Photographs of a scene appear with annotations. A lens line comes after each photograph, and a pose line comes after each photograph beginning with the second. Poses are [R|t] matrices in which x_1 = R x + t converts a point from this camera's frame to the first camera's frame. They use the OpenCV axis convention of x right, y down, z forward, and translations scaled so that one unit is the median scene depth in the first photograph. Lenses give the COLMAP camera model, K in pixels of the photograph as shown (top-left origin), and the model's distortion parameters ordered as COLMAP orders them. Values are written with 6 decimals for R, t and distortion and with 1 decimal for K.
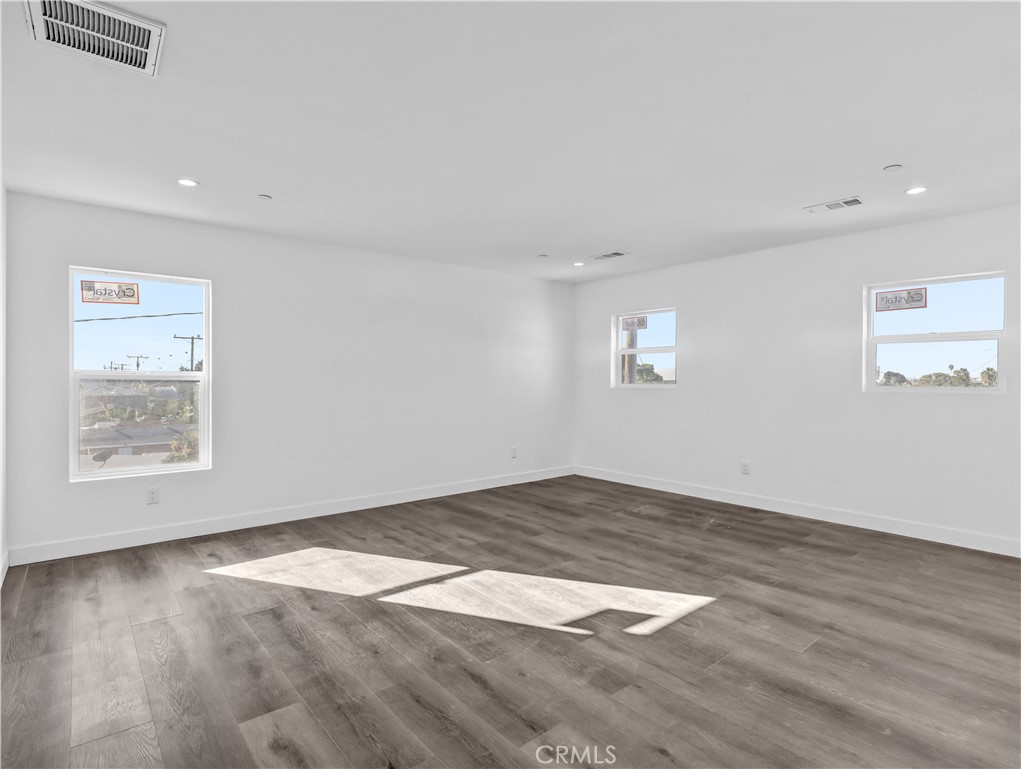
lens RADIAL K [[543.4, 0, 506.8], [0, 543.4, 390.9], [0, 0, 1]] dist [-0.007146, -0.000052]
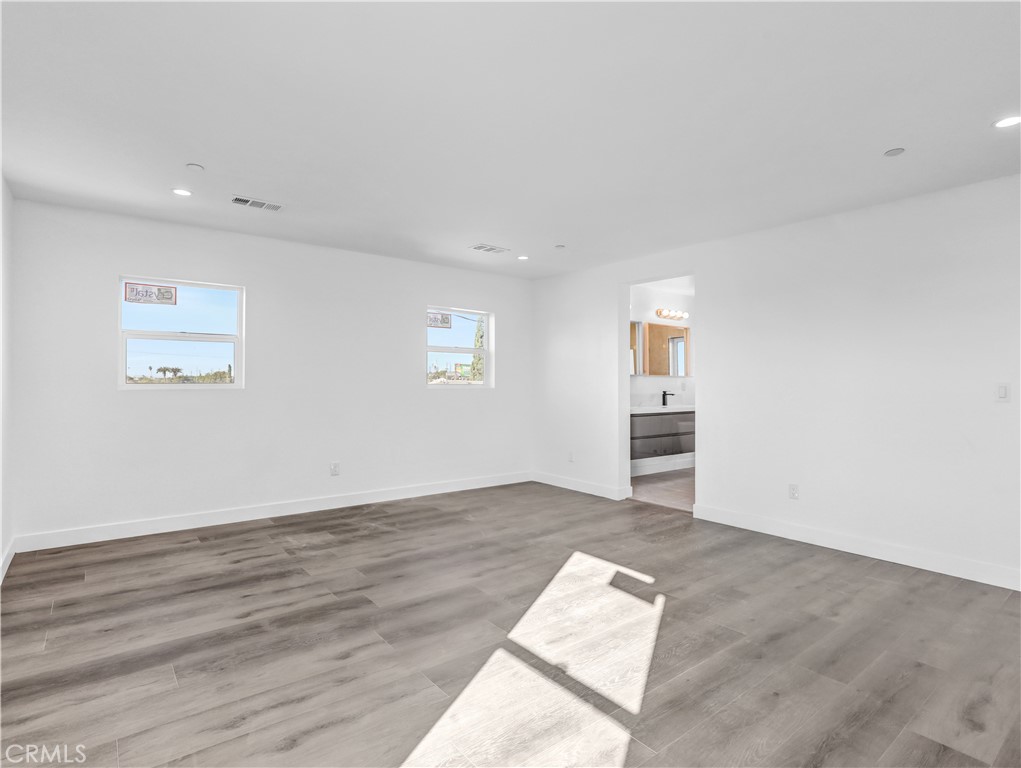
lens RADIAL K [[543.4, 0, 518.7], [0, 543.4, 381.5], [0, 0, 1]] dist [-0.007146, -0.000052]
pose [[-0.007922, 0.000586, 0.999968, -0.730472], [0.007740, 0.999970, -0.000524, -0.012880], [-0.999939, 0.007735, -0.007927, 0.938128]]
